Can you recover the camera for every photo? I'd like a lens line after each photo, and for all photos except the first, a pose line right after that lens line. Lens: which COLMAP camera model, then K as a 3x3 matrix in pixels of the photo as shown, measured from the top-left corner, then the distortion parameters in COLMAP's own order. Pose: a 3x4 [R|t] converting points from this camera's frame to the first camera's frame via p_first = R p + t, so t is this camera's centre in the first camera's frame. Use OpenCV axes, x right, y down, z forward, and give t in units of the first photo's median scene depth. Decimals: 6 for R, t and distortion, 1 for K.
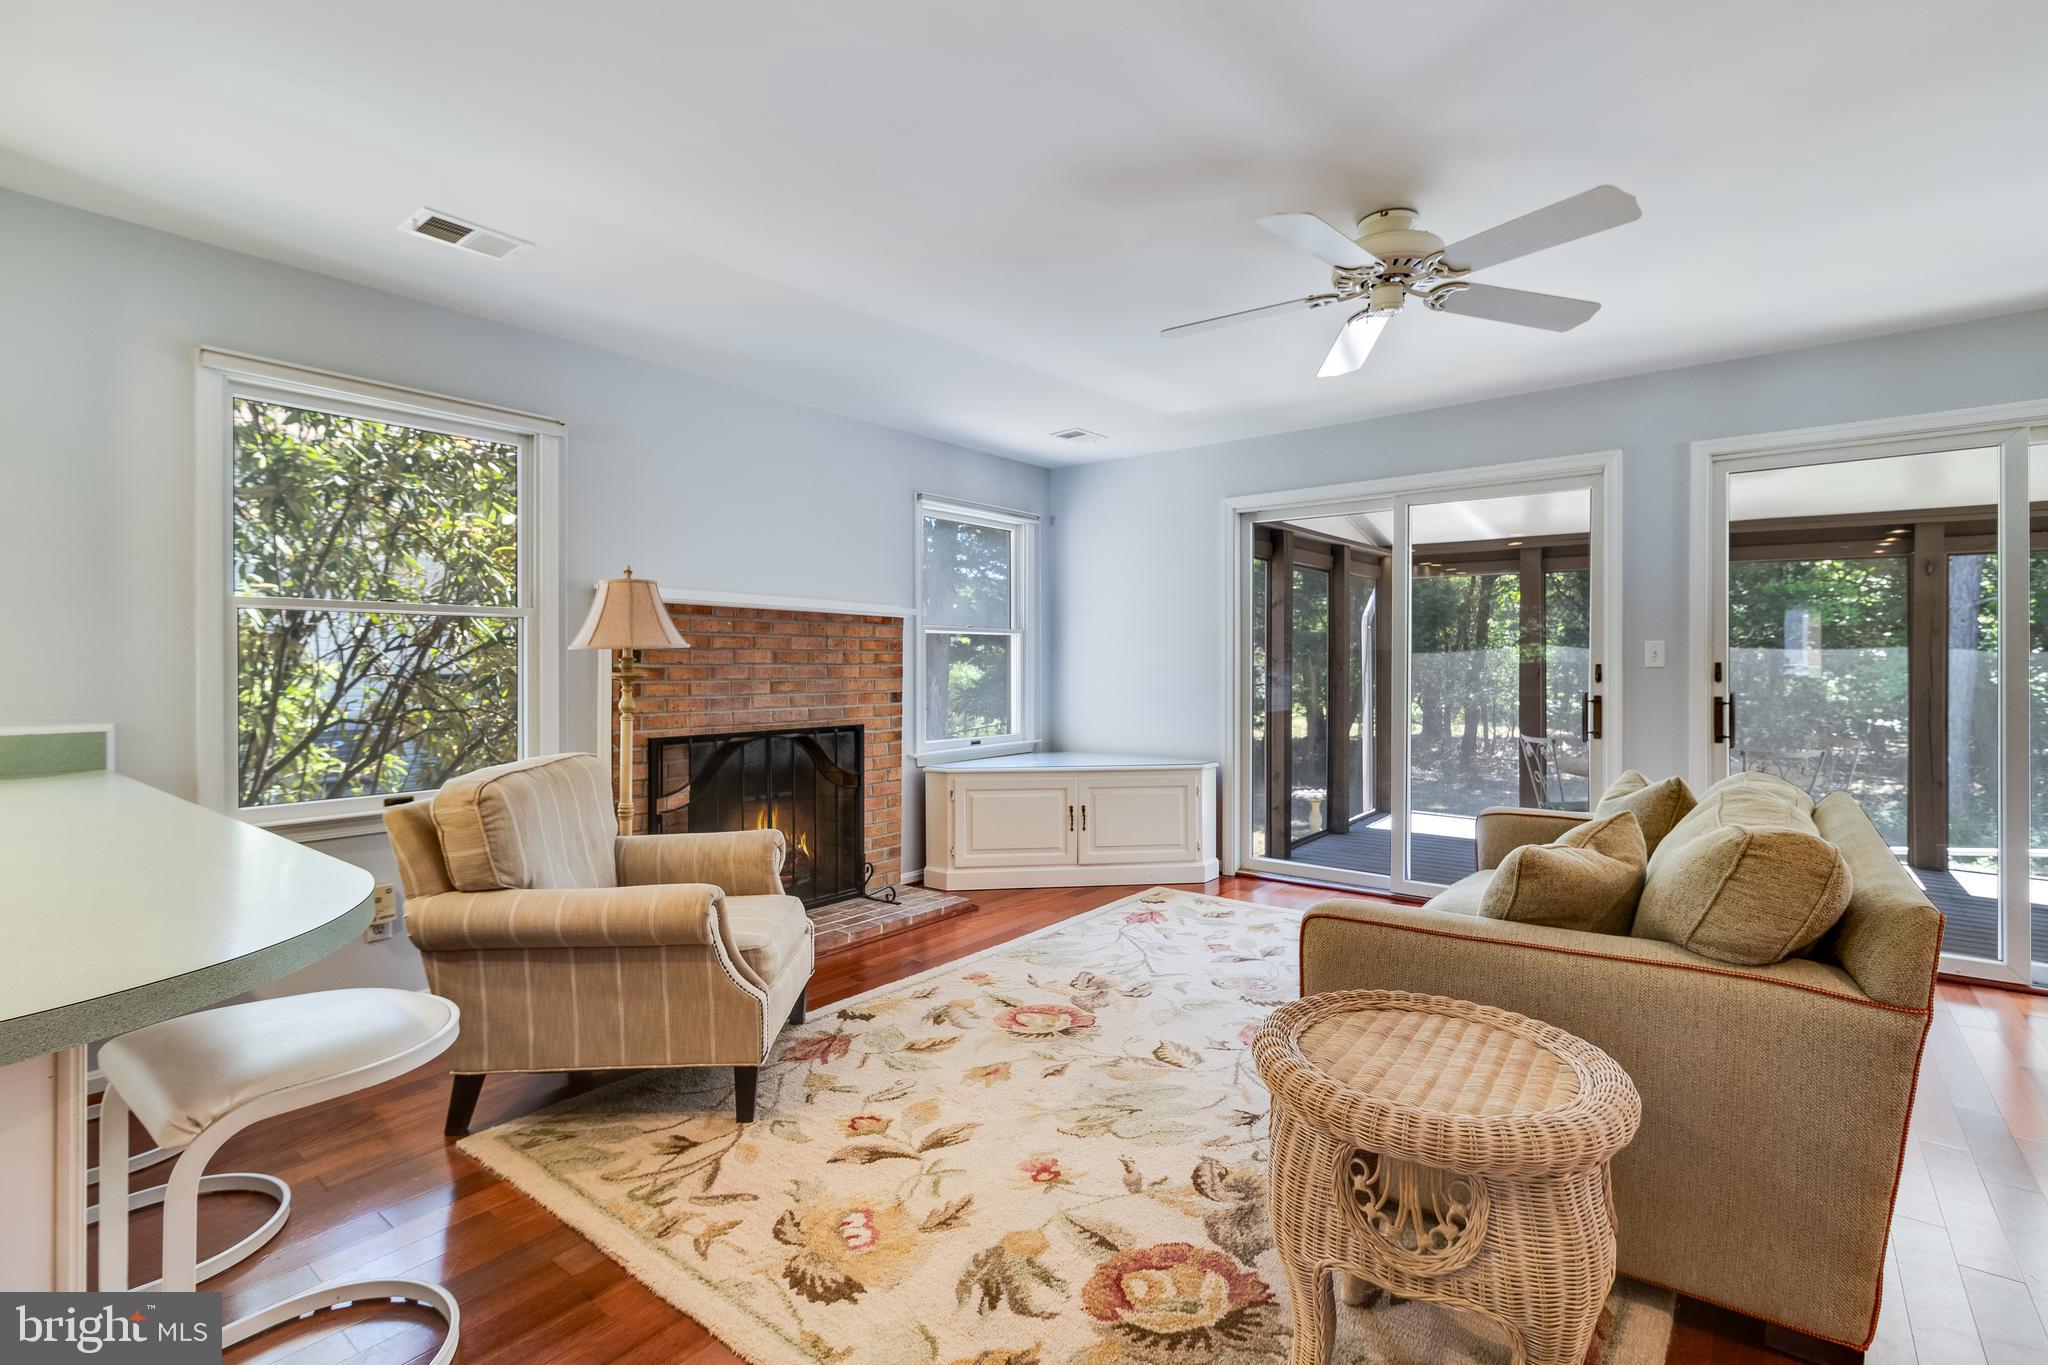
lens RADIAL K [[952.7, 0, 1036.2], [0, 952.7, 666.4], [0, 0, 1]] dist [0.005917, -0.001881]
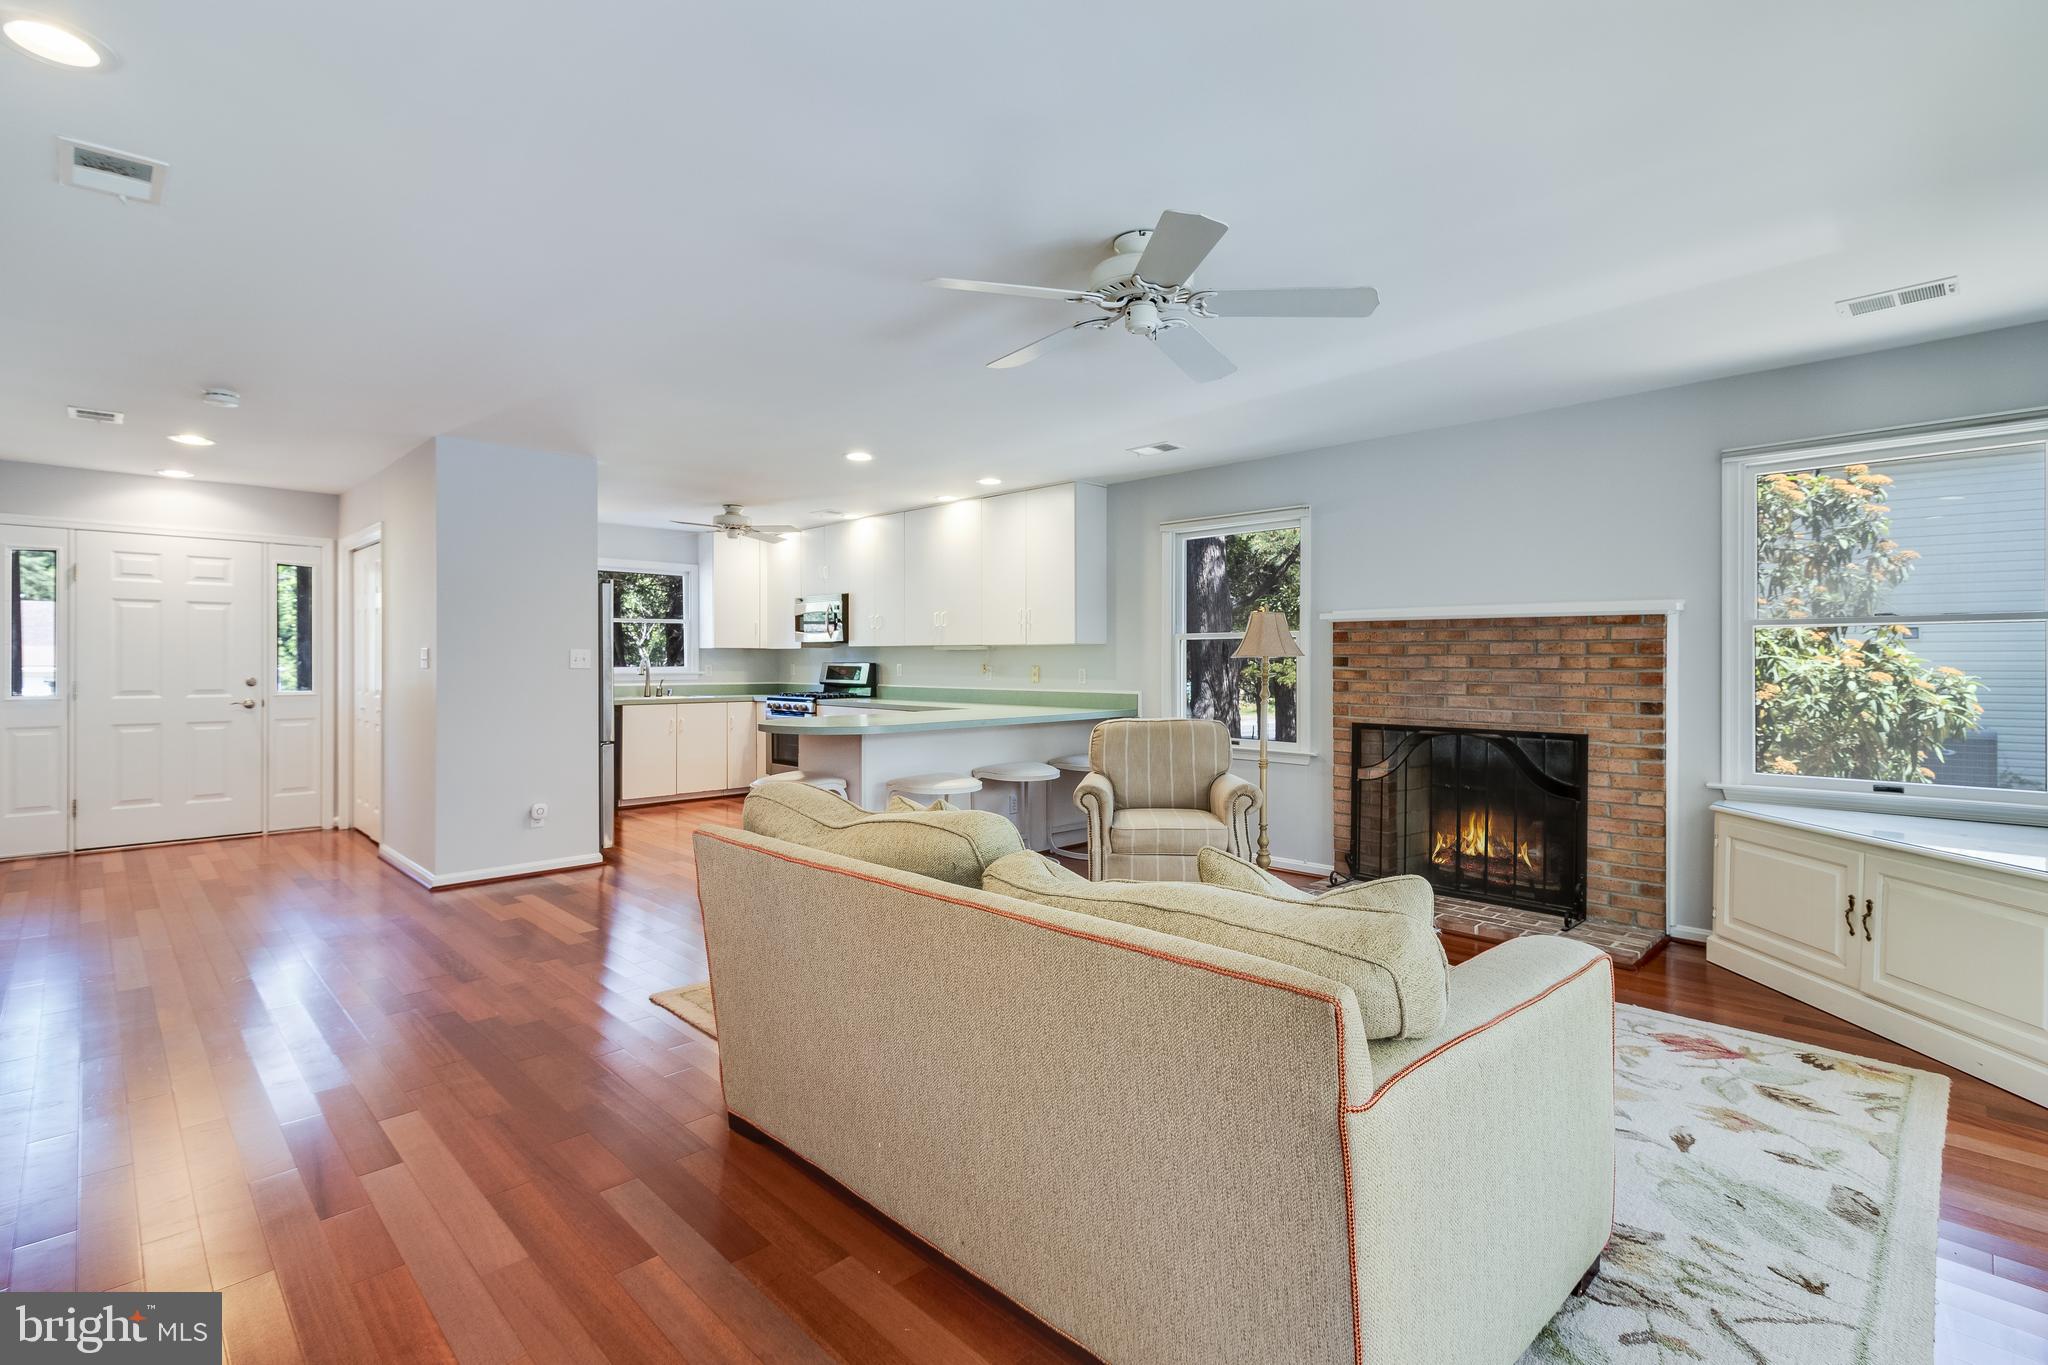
lens RADIAL K [[952.7, 0, 1030.0], [0, 952.7, 667.4], [0, 0, 1]] dist [0.005917, -0.001881]
pose [[-0.134505, 0.005034, -0.990900, 0.917431], [-0.005407, 0.999968, 0.005814, -0.007455], [0.990898, 0.006139, -0.134474, 0.670799]]
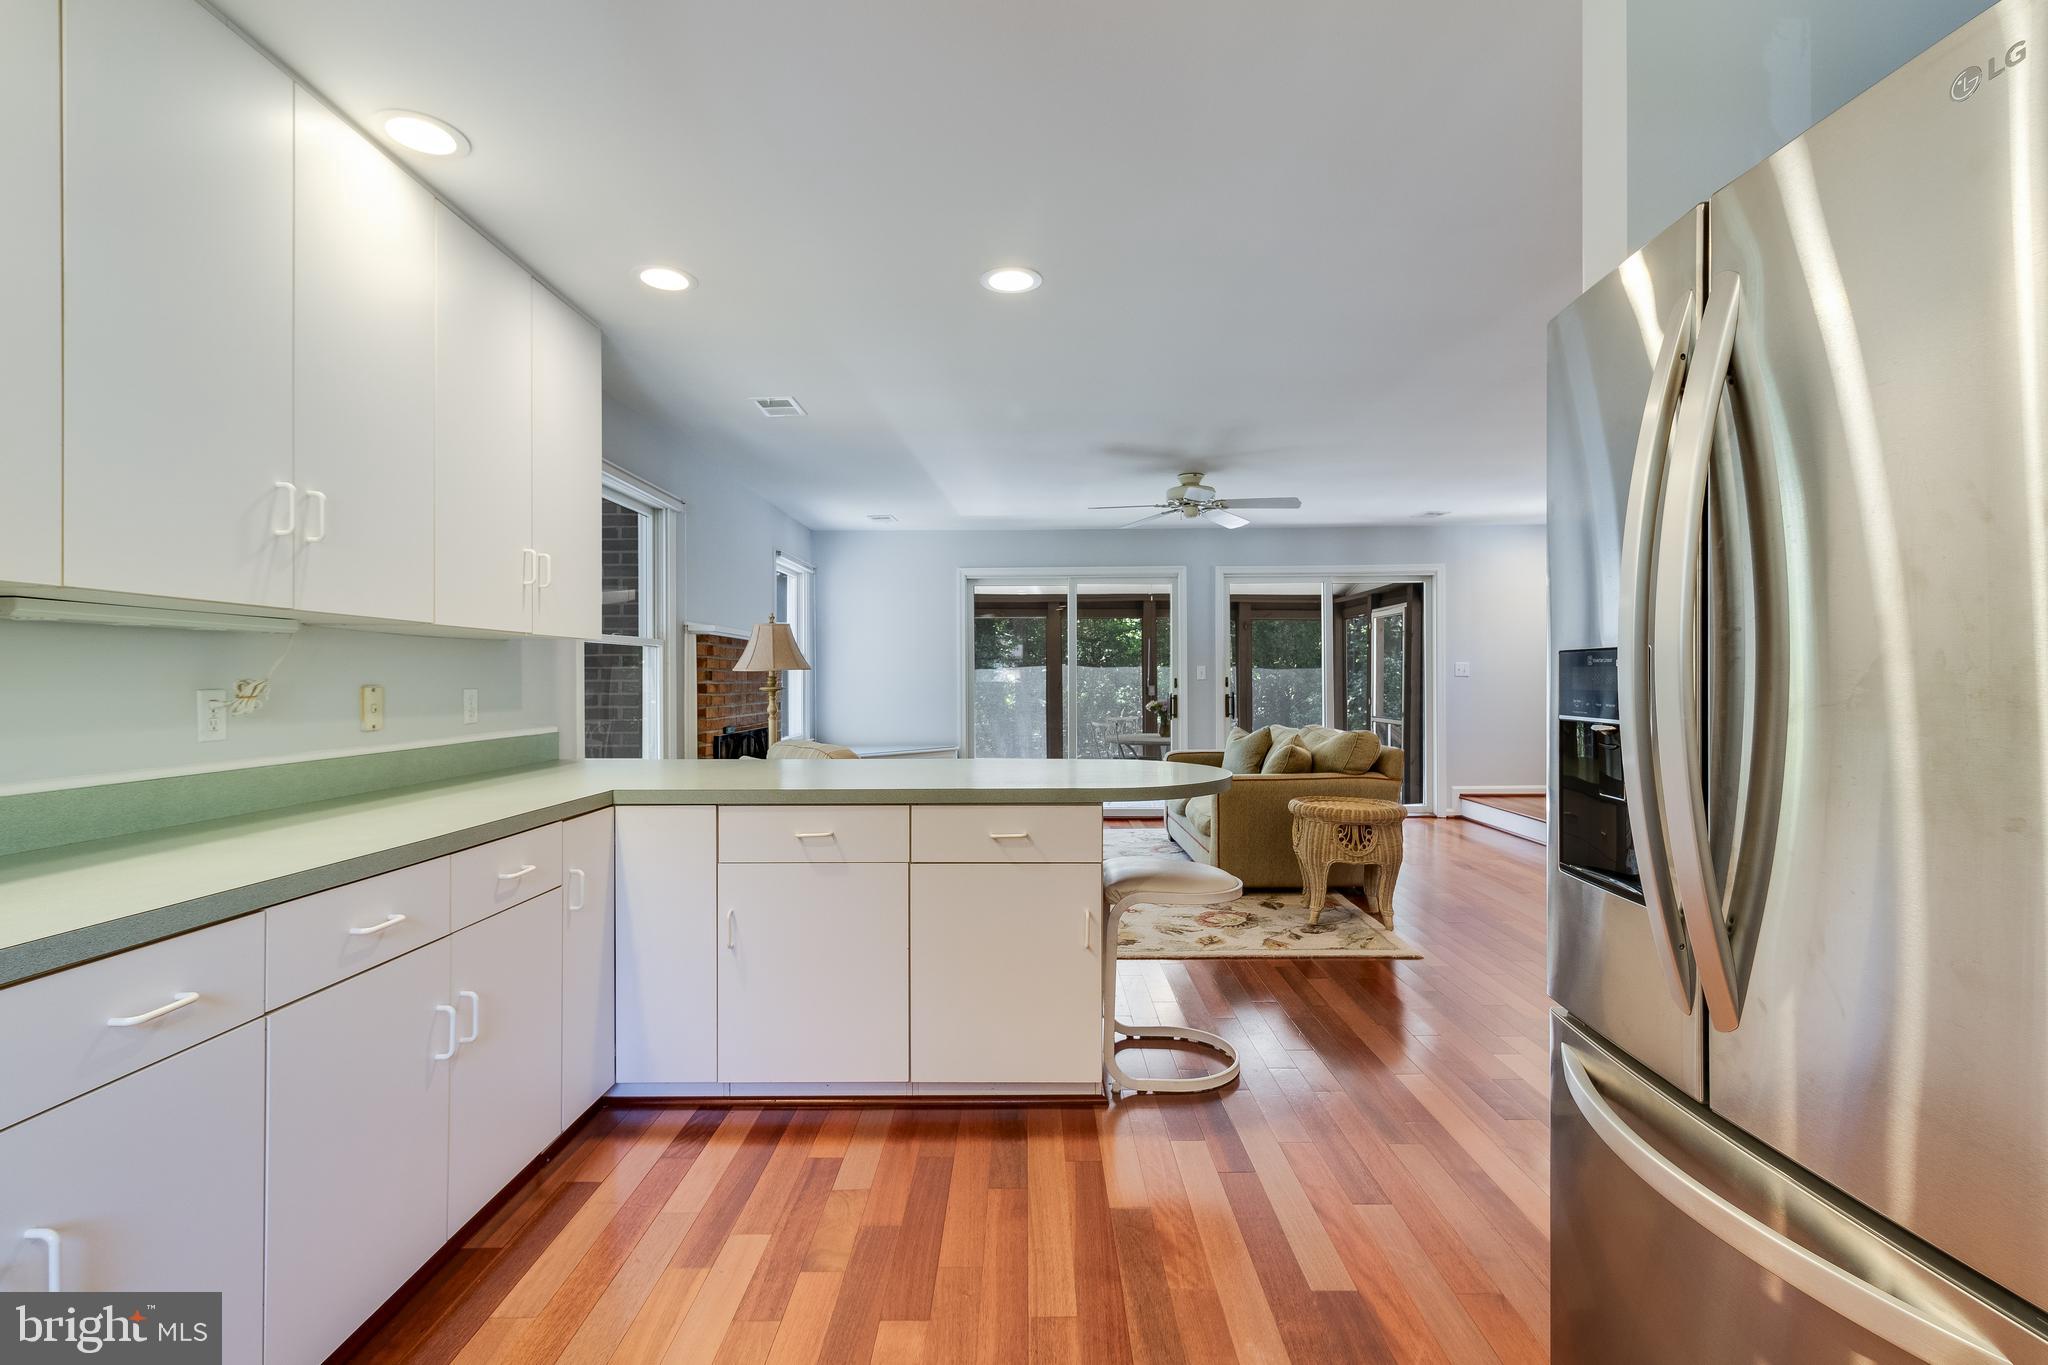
lens RADIAL K [[952.7, 0, 1036.4], [0, 952.7, 678.6], [0, 0, 1]] dist [0.005917, -0.001881]
pose [[0.786472, -0.005080, 0.617605, -0.831867], [0.007585, 0.999970, -0.001434, -0.000438], [-0.617579, 0.005812, 0.786487, -0.328988]]
